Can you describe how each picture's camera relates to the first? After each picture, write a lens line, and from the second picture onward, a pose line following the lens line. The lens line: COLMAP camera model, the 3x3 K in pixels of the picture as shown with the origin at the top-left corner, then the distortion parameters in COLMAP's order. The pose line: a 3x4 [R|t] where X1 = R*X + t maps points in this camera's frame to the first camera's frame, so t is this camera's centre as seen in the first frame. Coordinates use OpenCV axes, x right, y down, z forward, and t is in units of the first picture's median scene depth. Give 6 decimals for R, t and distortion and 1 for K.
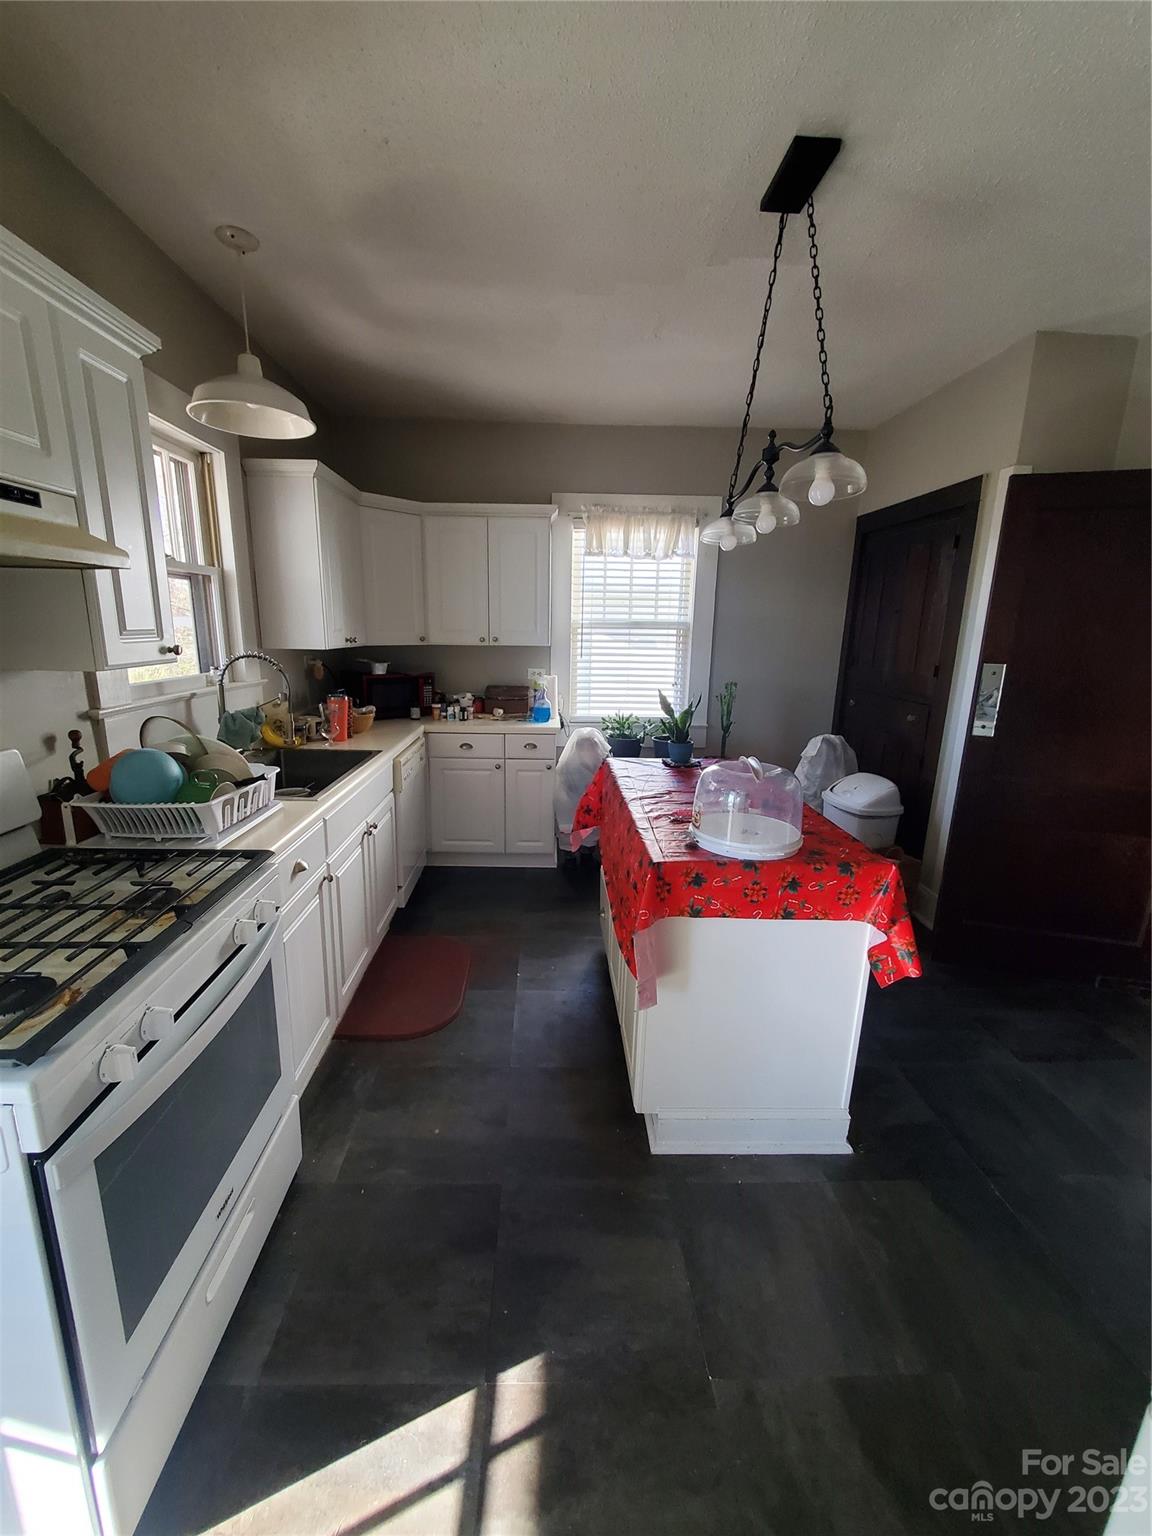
lens RADIAL K [[609.1, 0, 564.7], [0, 609.1, 764.4], [0, 0, 1]] dist [0.001620, -0.000051]
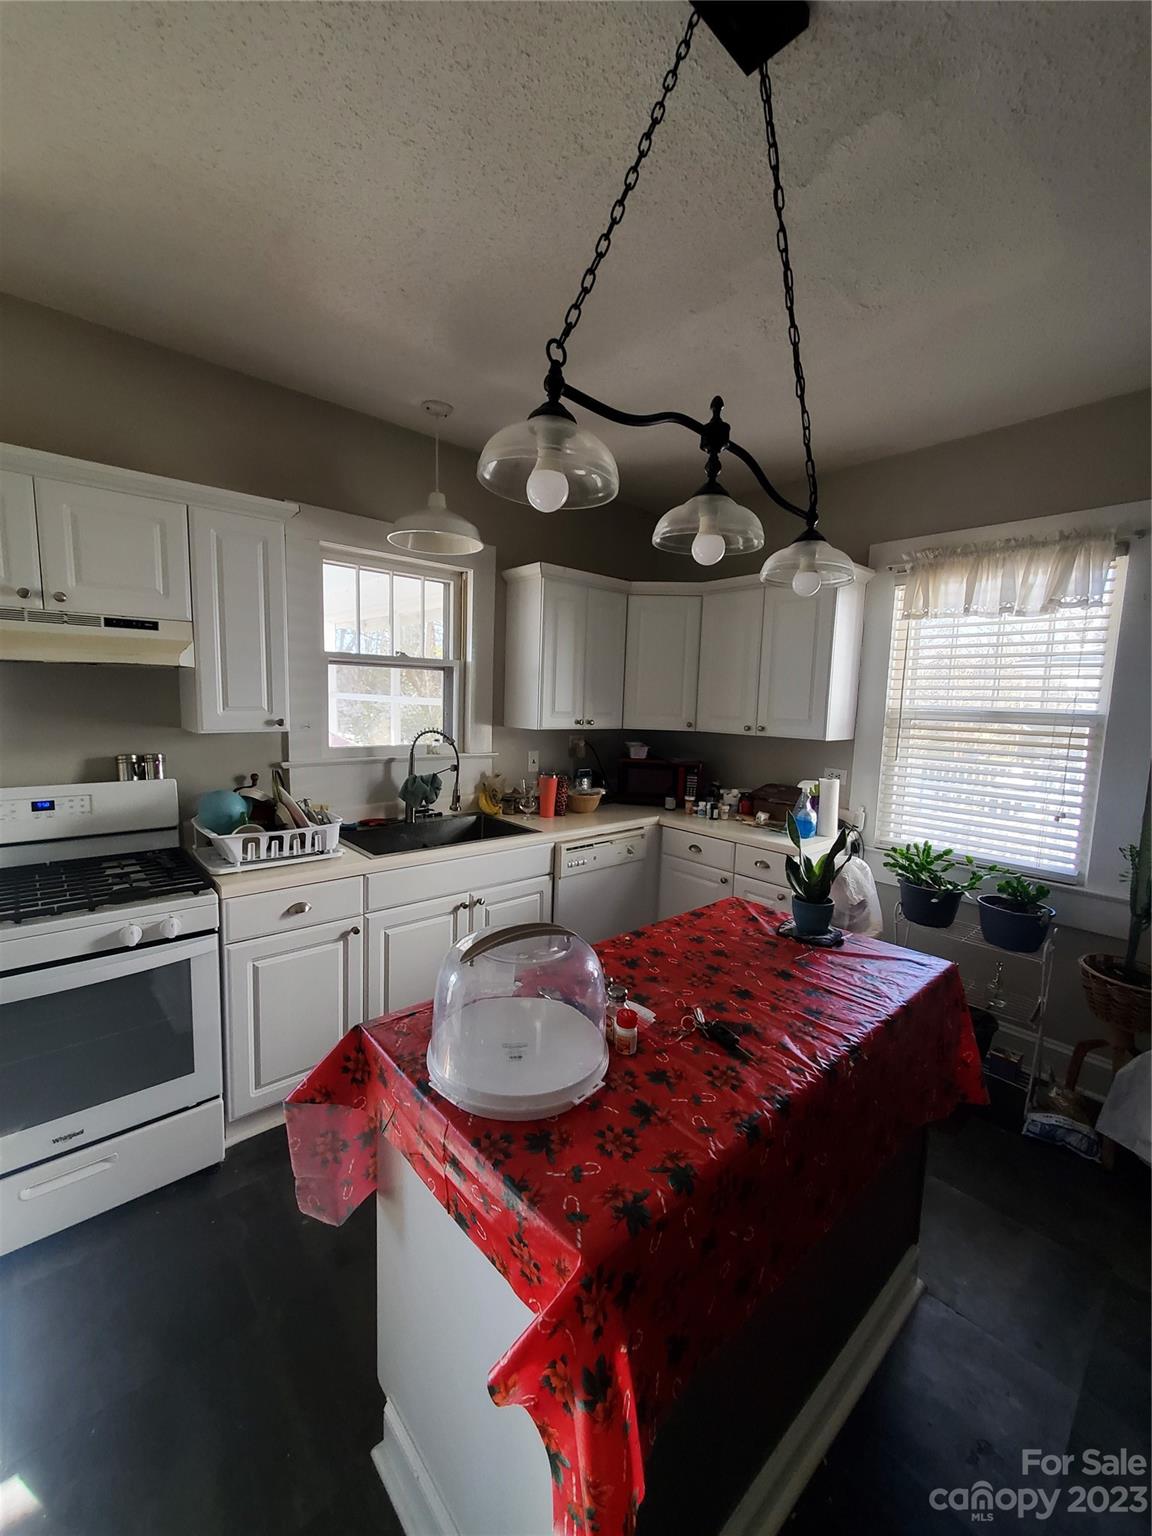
lens RADIAL K [[609.1, 0, 564.0], [0, 609.1, 762.1], [0, 0, 1]] dist [0.001620, -0.000051]
pose [[0.634067, 0.083857, -0.768718, 0.363315], [-0.190193, 0.980477, -0.049921, -0.069307], [0.749524, 0.177858, 0.637637, 0.282859]]
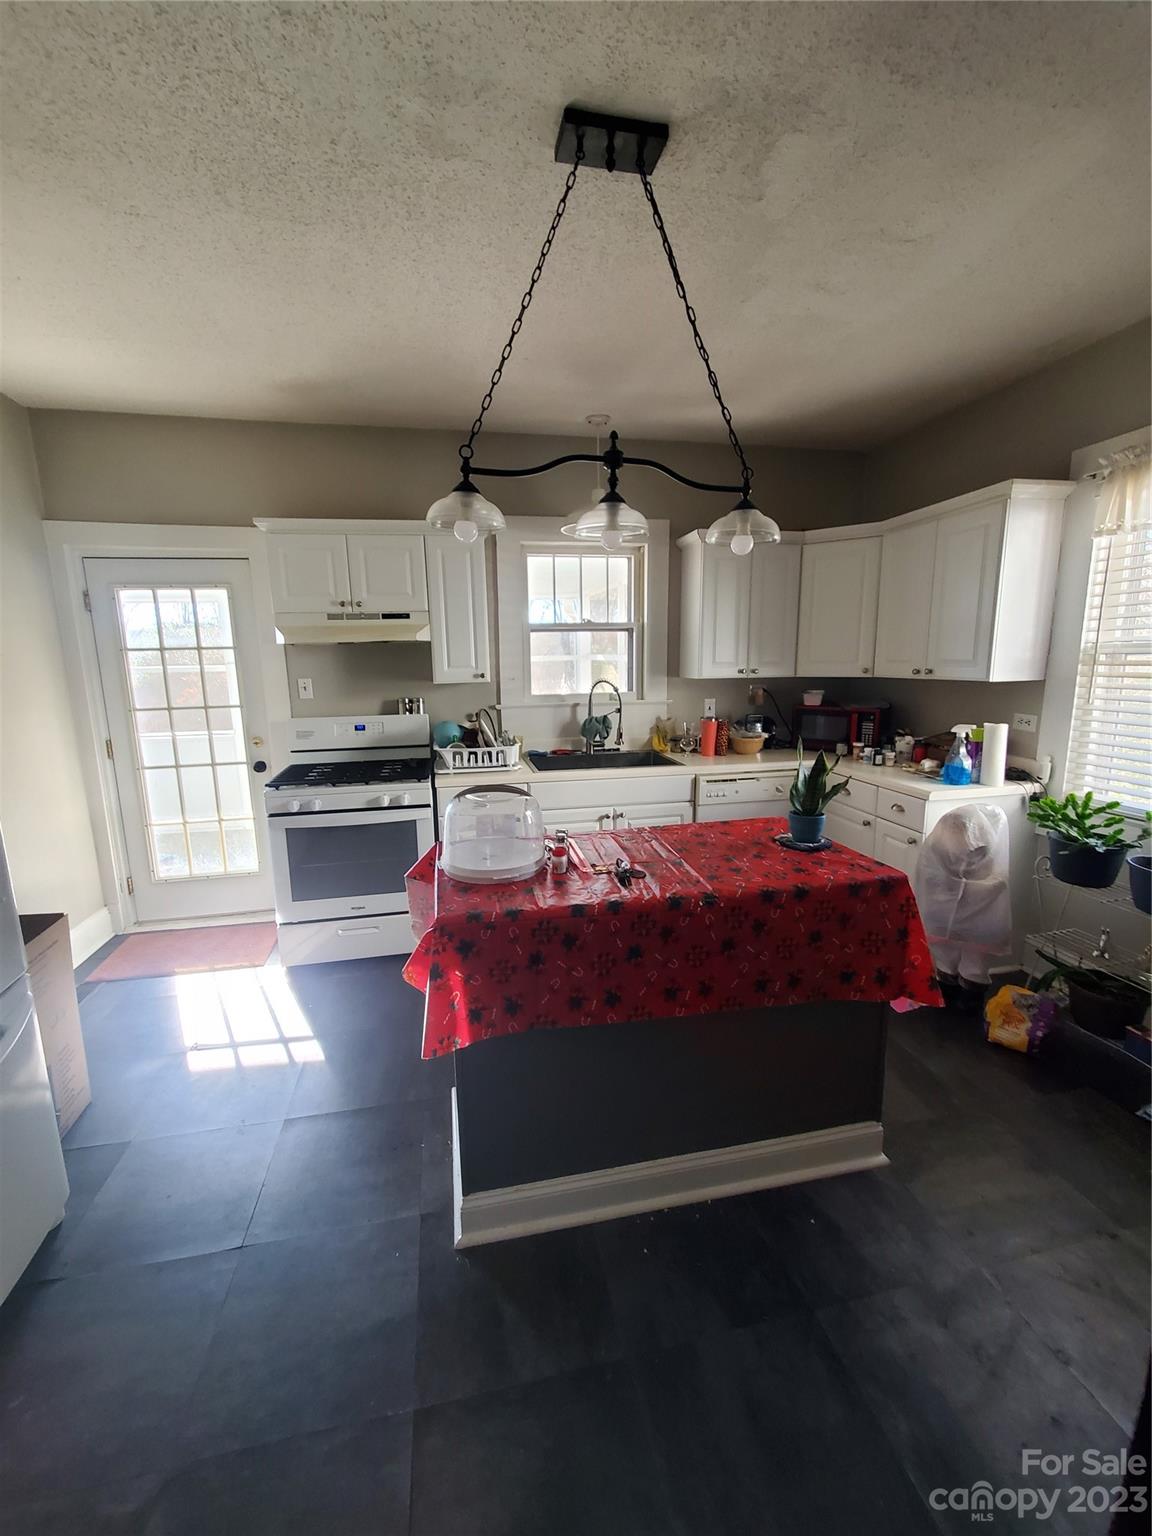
lens RADIAL K [[609.1, 0, 562.0], [0, 609.1, 761.6], [0, 0, 1]] dist [0.001620, -0.000051]
pose [[0.157547, 0.148584, -0.976269, 0.612499], [-0.200930, 0.972758, 0.115624, -0.088810], [0.966854, 0.177946, 0.183110, 0.423224]]
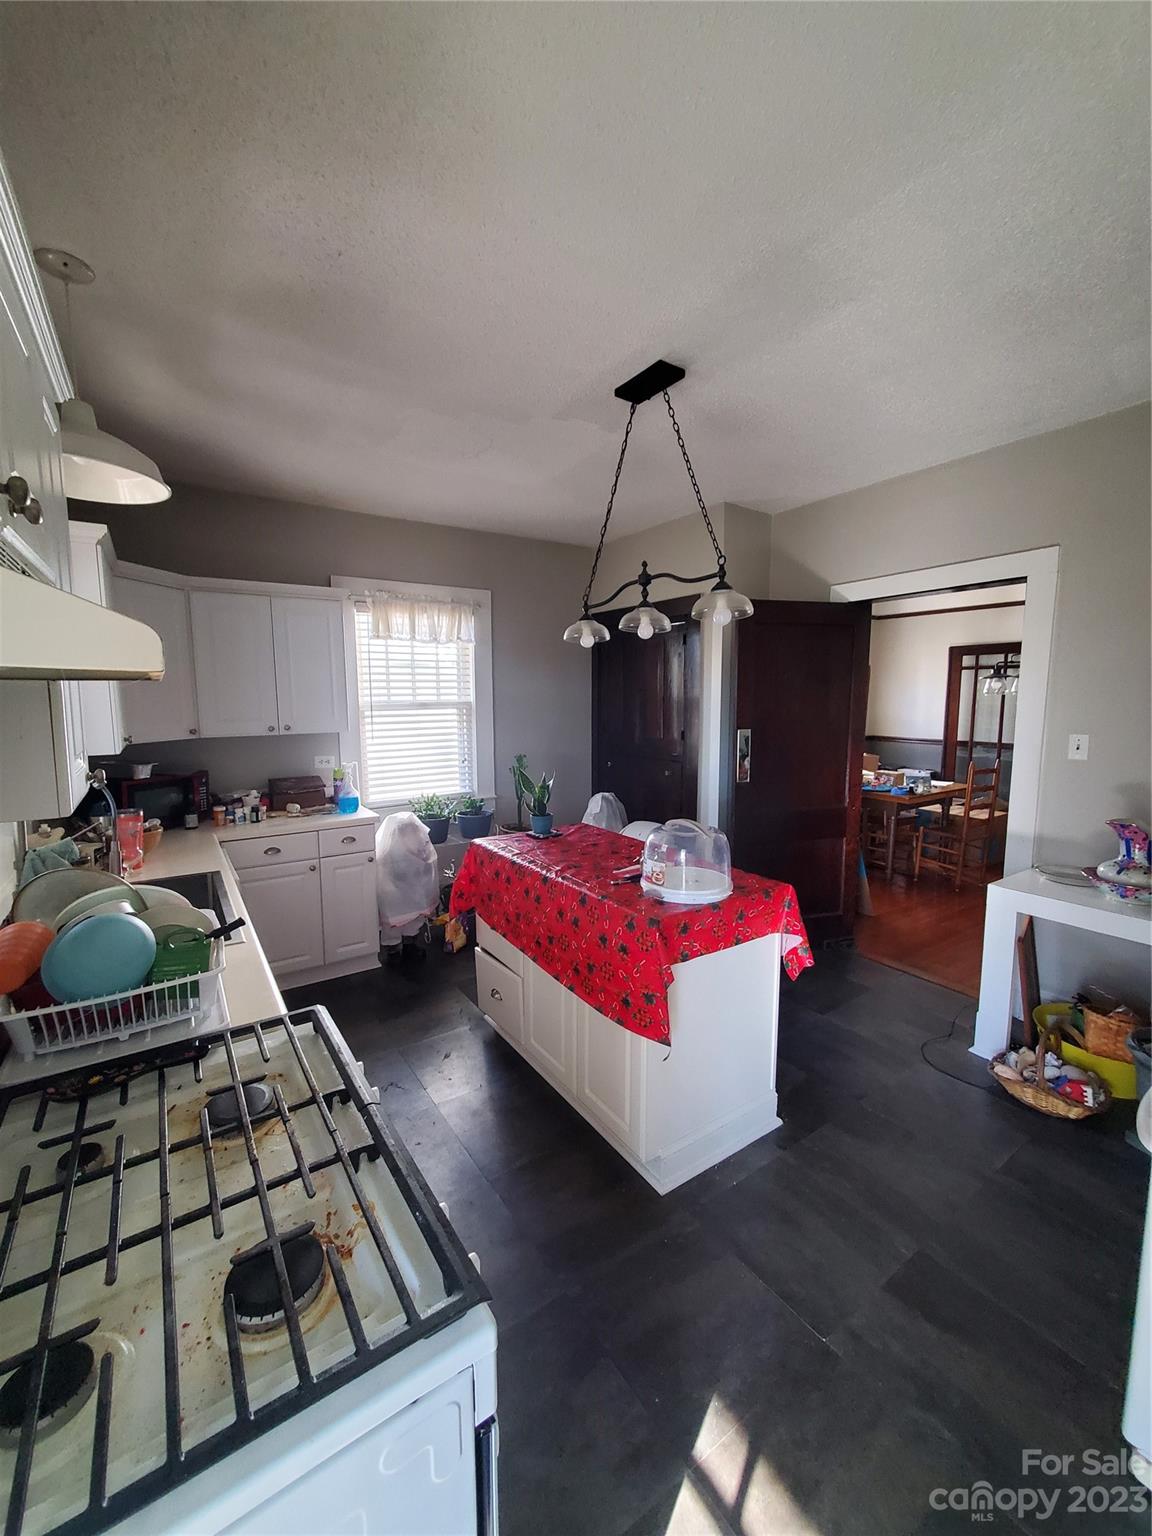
lens RADIAL K [[609.1, 0, 565.9], [0, 609.1, 763.6], [0, 0, 1]] dist [0.001620, -0.000051]
pose [[0.847049, -0.081618, 0.525211, -0.246524], [0.139011, 0.987764, -0.070694, -0.032426], [-0.513015, 0.132891, 0.848030, 0.032800]]
